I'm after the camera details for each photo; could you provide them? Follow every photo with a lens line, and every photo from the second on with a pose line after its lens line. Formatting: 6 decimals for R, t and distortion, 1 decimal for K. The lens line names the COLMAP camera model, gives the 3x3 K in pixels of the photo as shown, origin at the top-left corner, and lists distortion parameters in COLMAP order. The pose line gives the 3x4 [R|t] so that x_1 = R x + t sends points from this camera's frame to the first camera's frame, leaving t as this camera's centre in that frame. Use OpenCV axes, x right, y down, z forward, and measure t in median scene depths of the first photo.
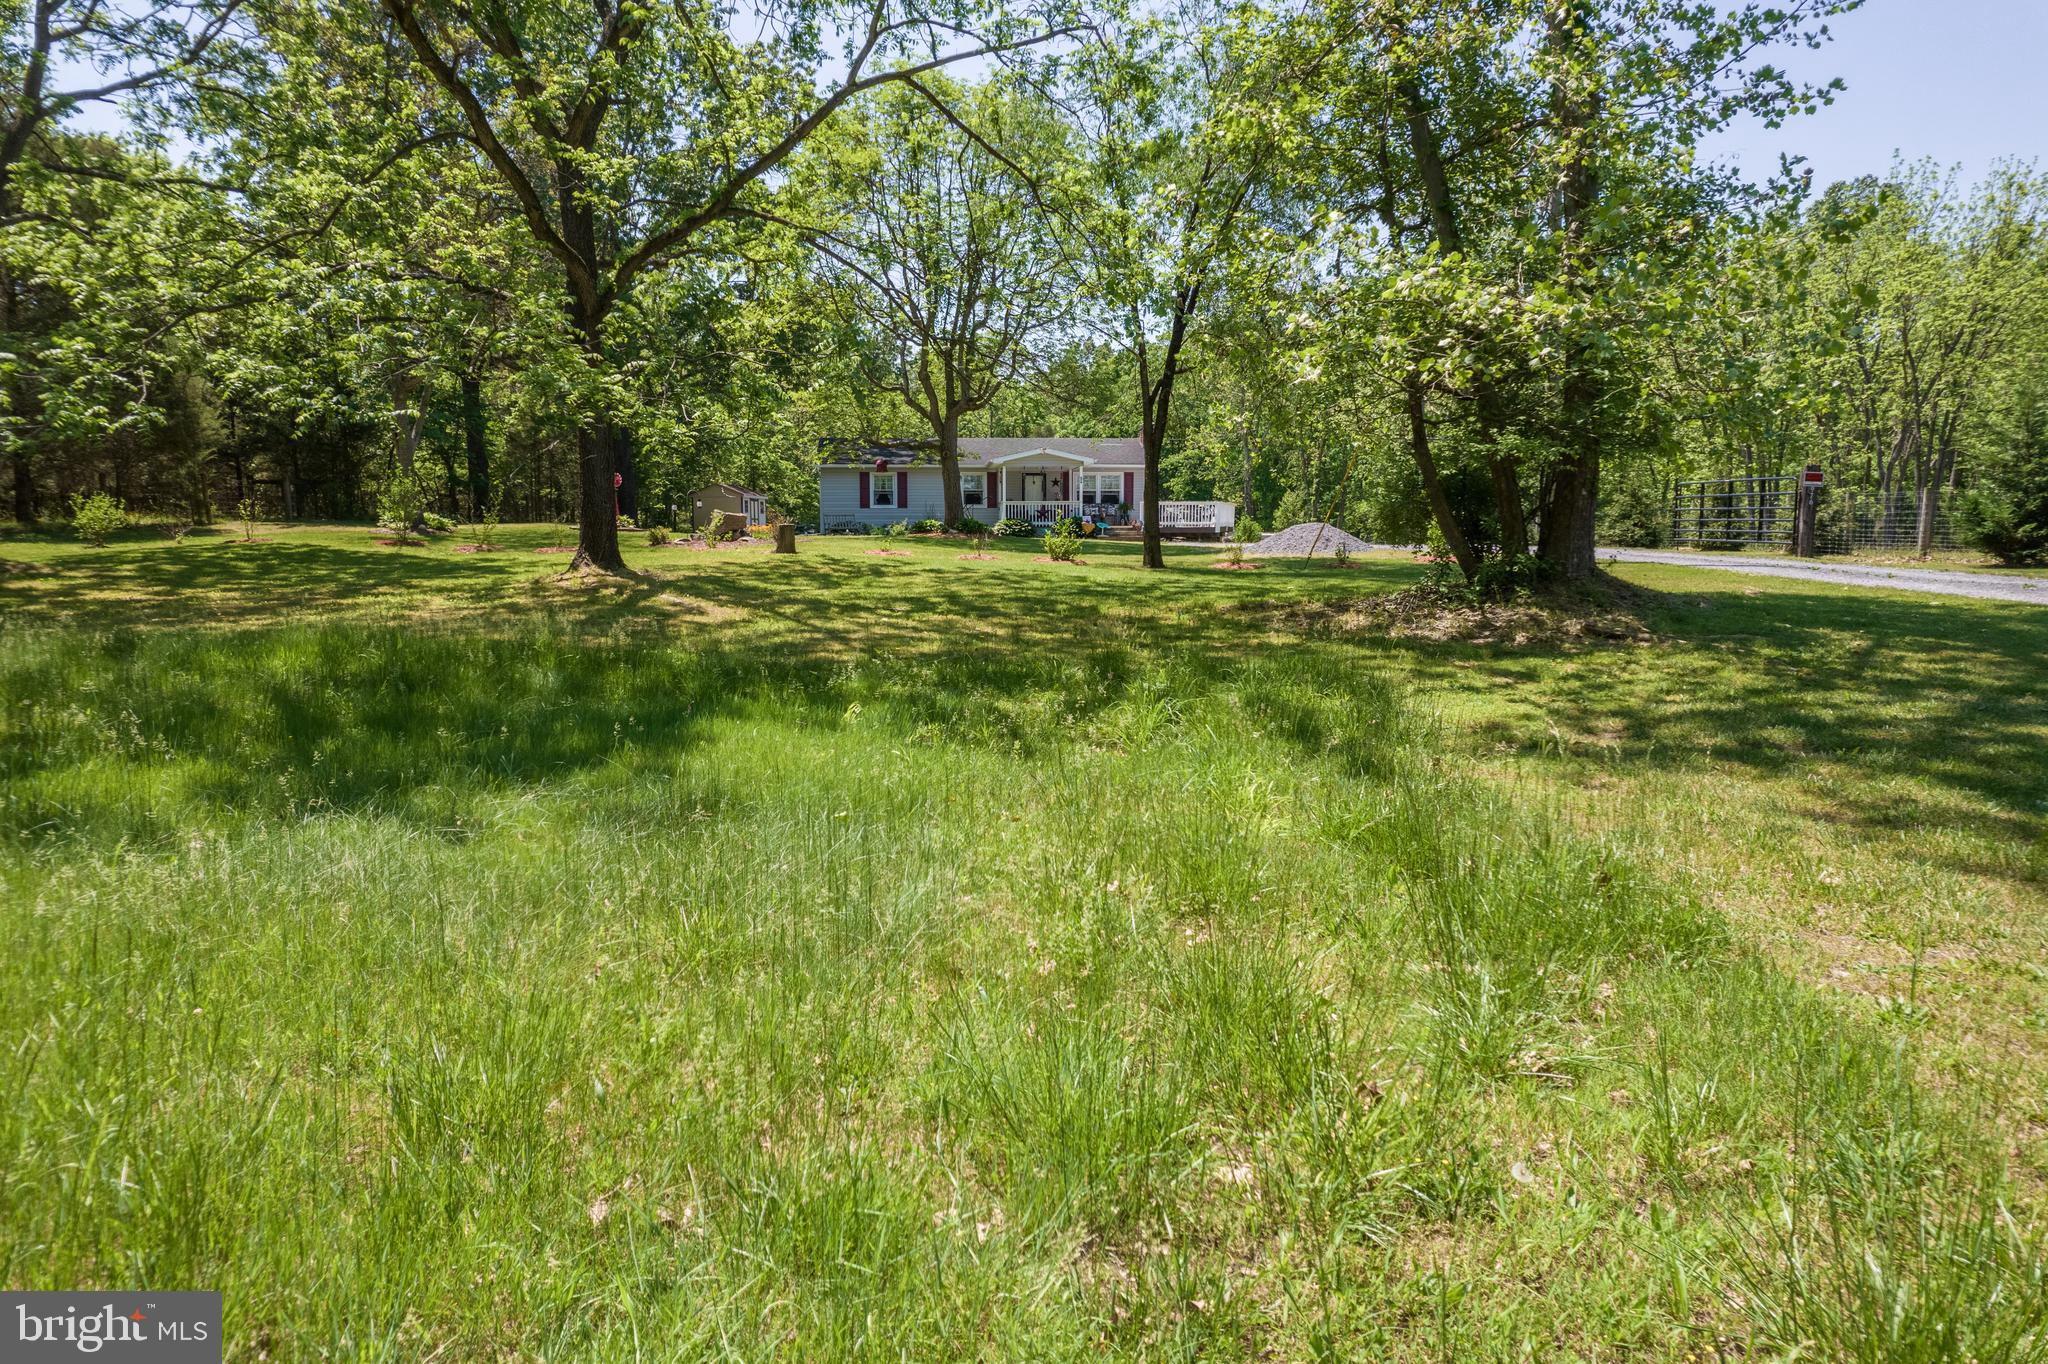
lens RADIAL K [[1310.5, 0, 1027.4], [0, 1310.5, 684.7], [0, 0, 1]] dist [-0.062653, 0.033254]
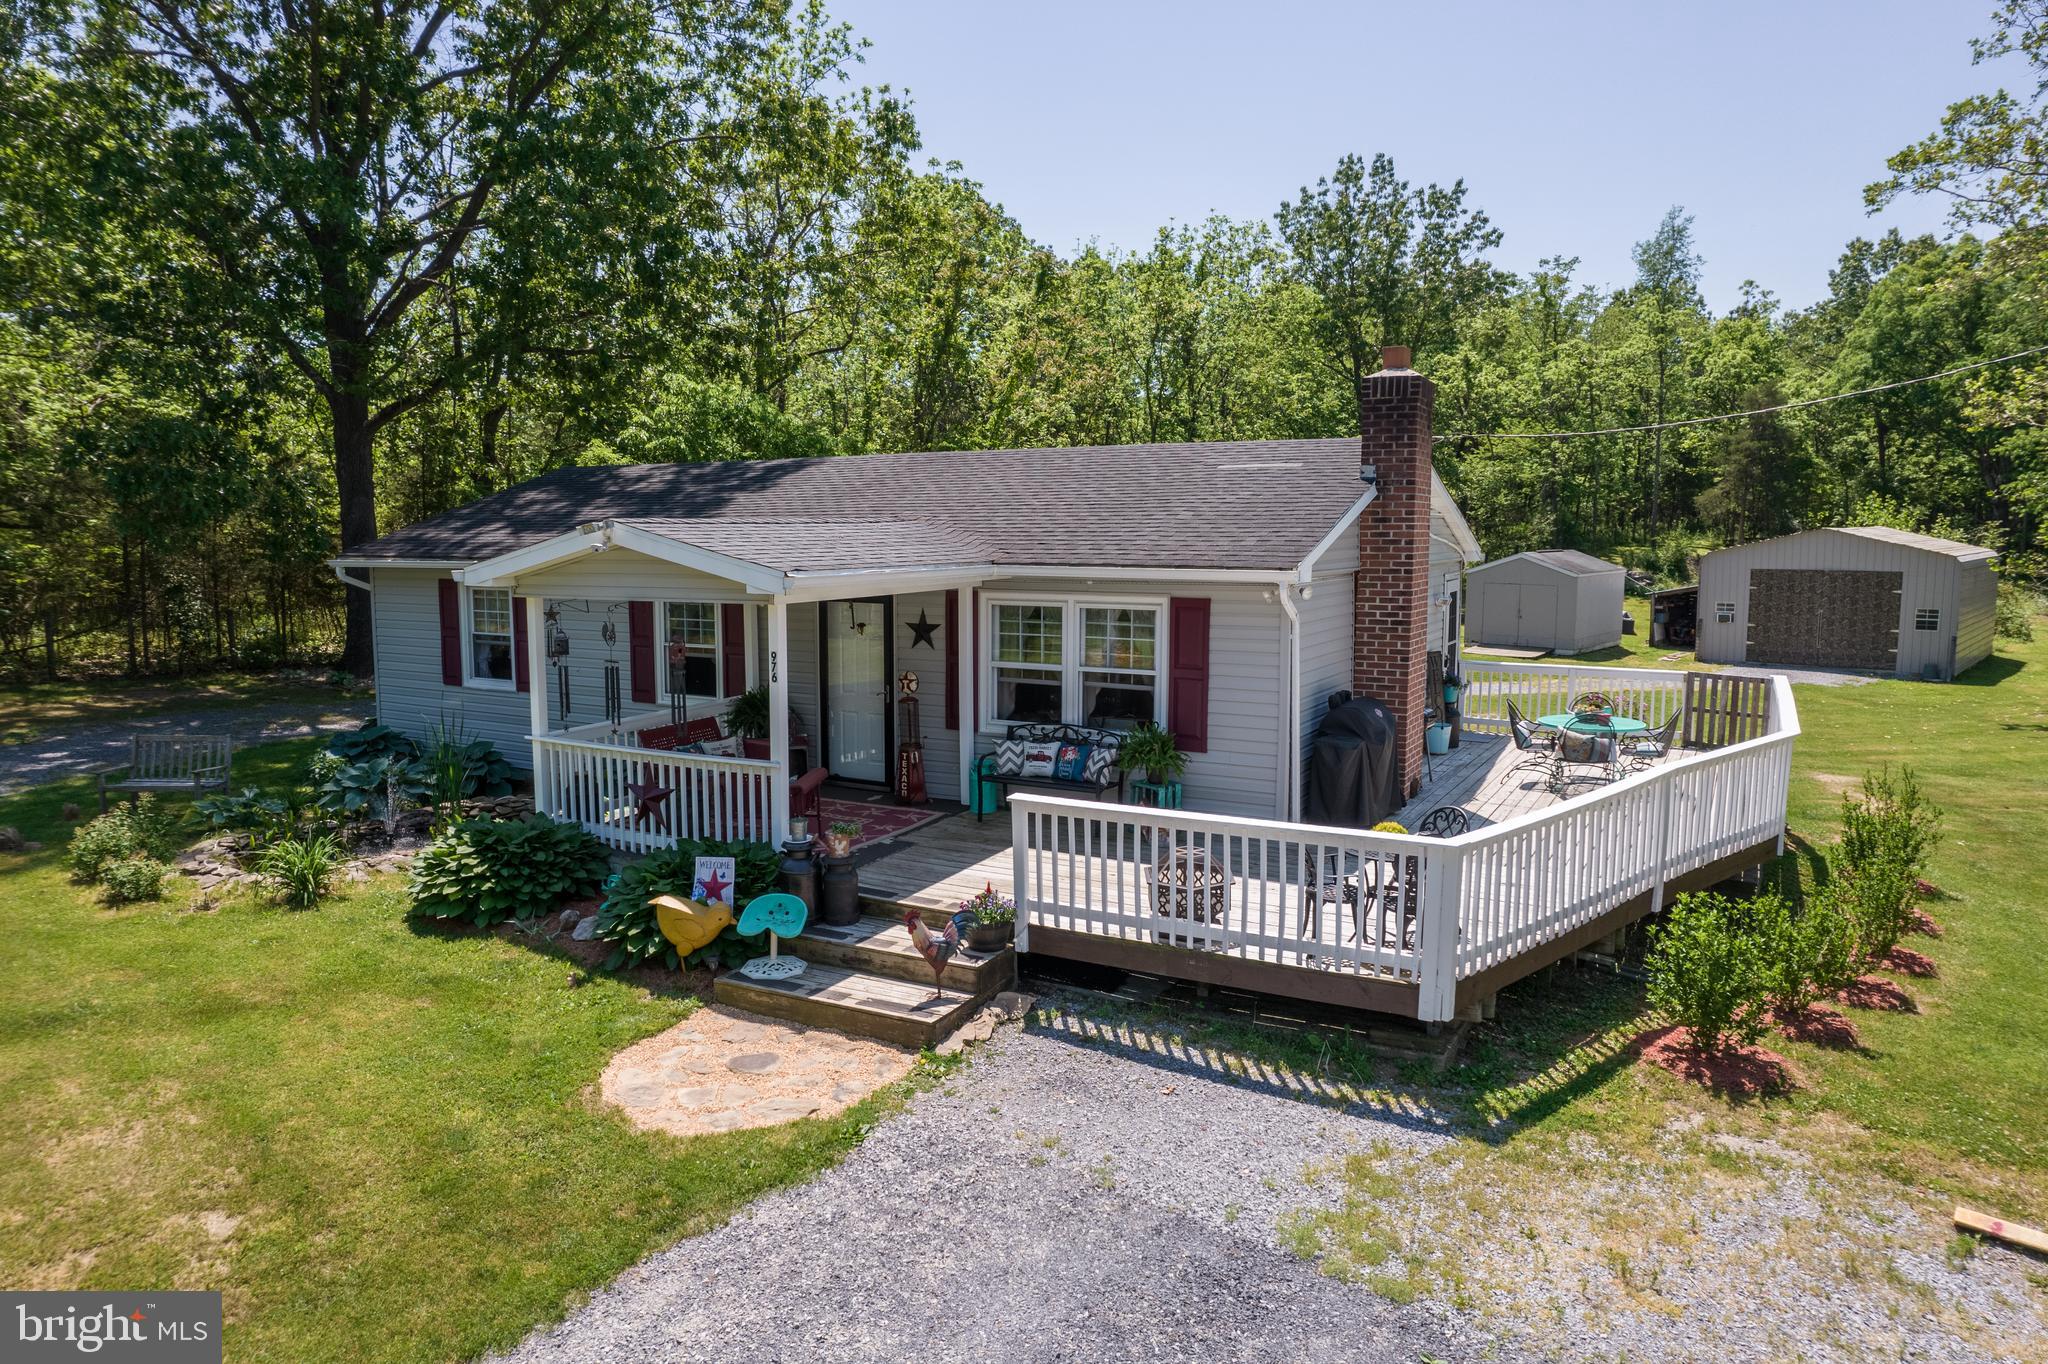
lens RADIAL K [[1310.5, 0, 1027.4], [0, 1310.5, 684.7], [0, 0, 1]] dist [-0.062653, 0.033254]
pose [[0.821611, 0.068585, -0.565907, 0.186297], [-0.059569, 0.997631, 0.034423, -0.155721], [0.566927, 0.005428, 0.823750, 0.809451]]
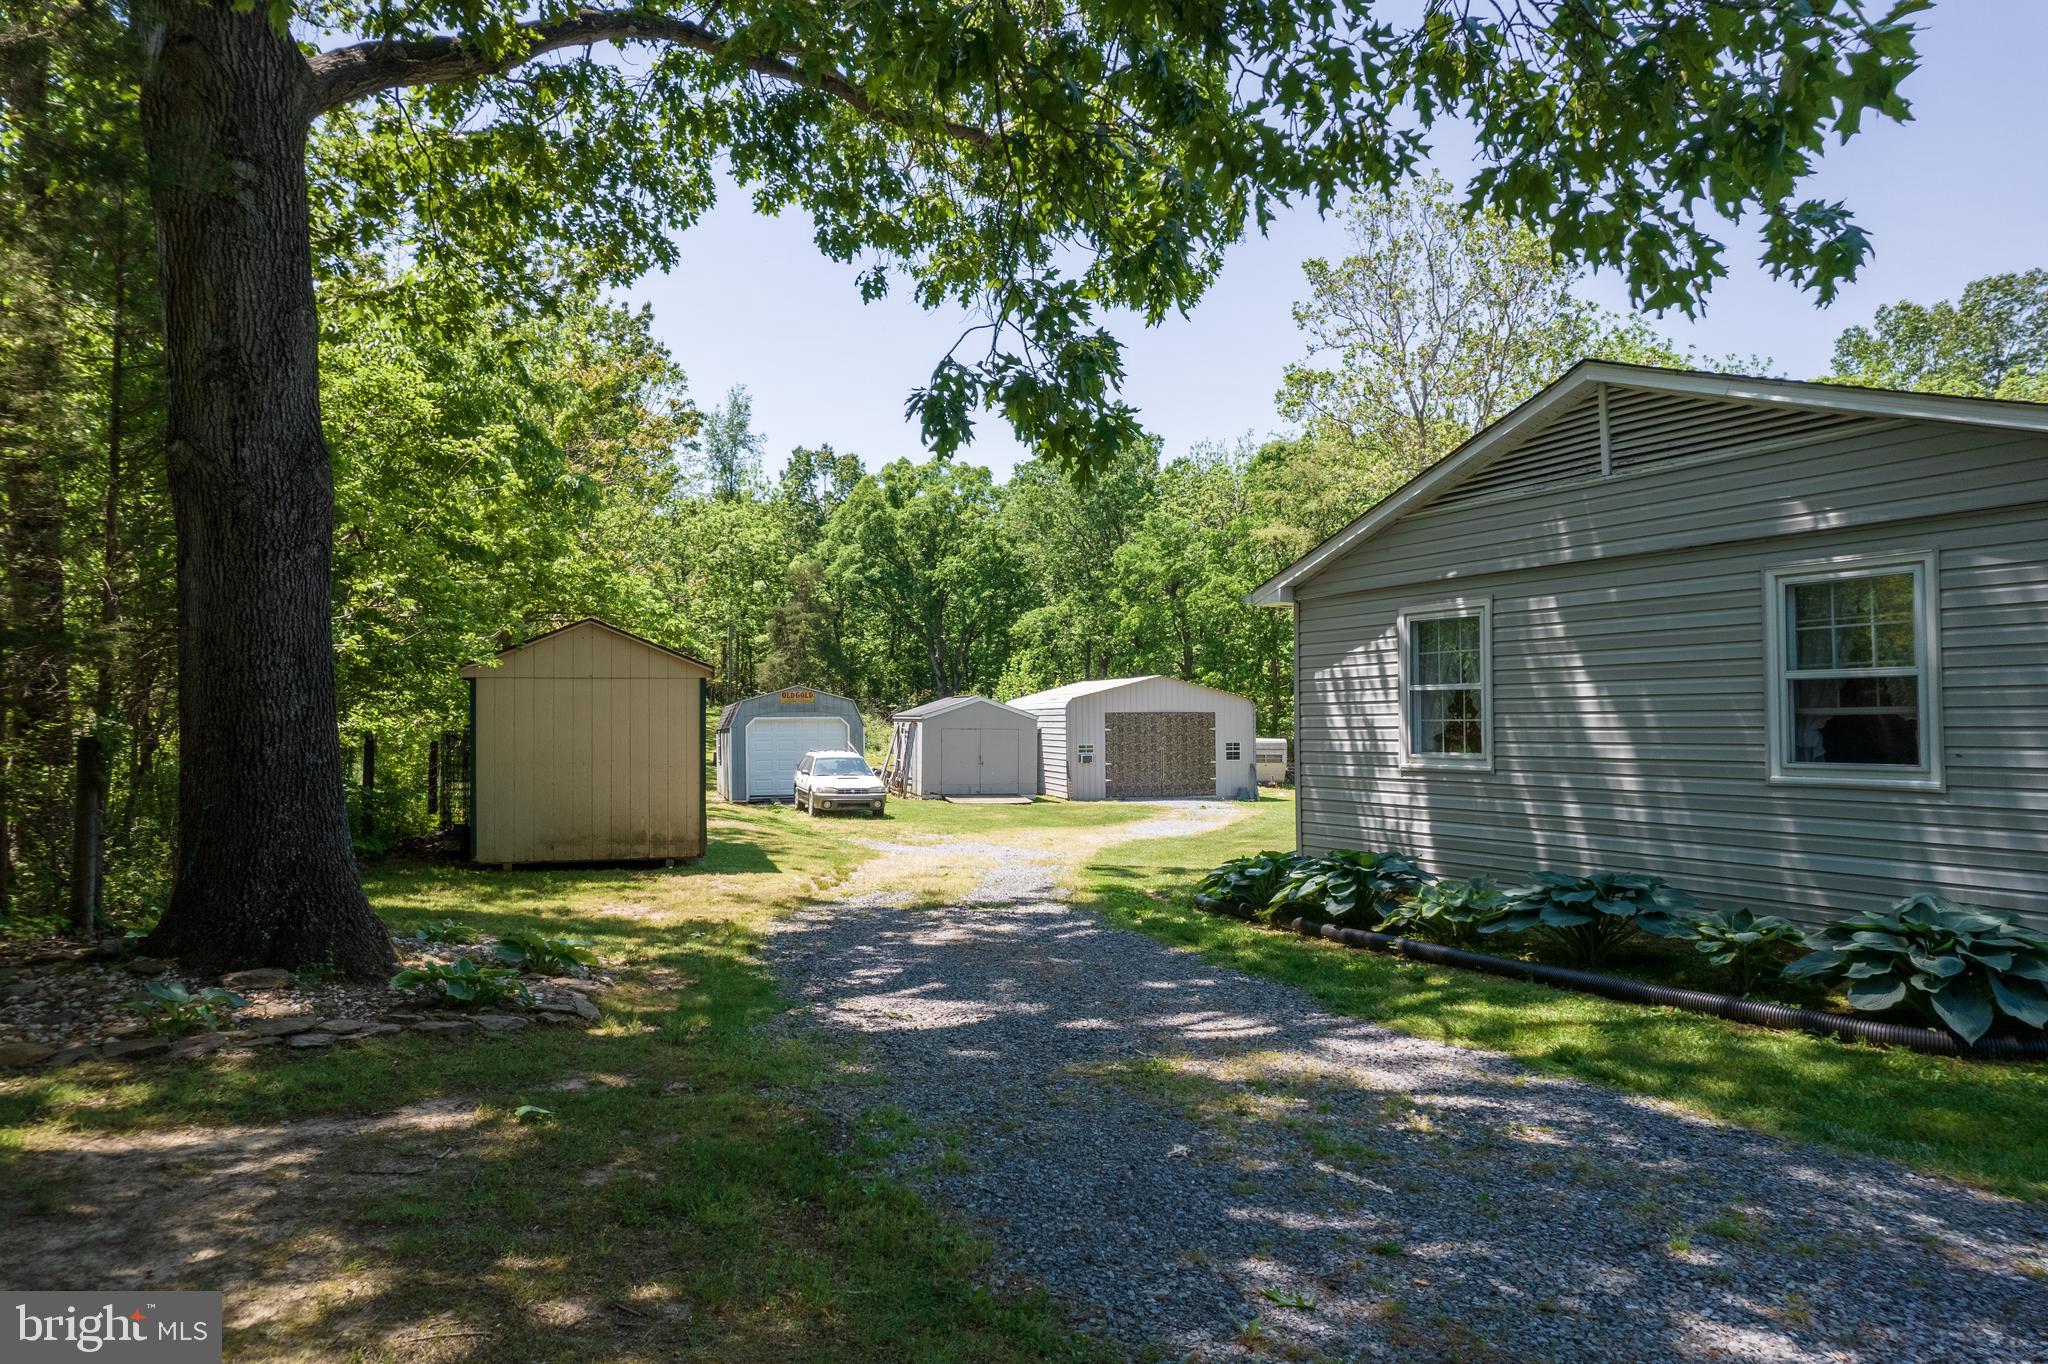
lens RADIAL K [[1310.5, 0, 1027.4], [0, 1310.5, 684.7], [0, 0, 1]] dist [-0.062653, 0.033254]
pose [[0.923849, 0.008079, 0.382671, -0.313236], [0.043117, 0.991217, -0.125020, -0.135715], [-0.380320, 0.132000, 0.915387, 0.932880]]
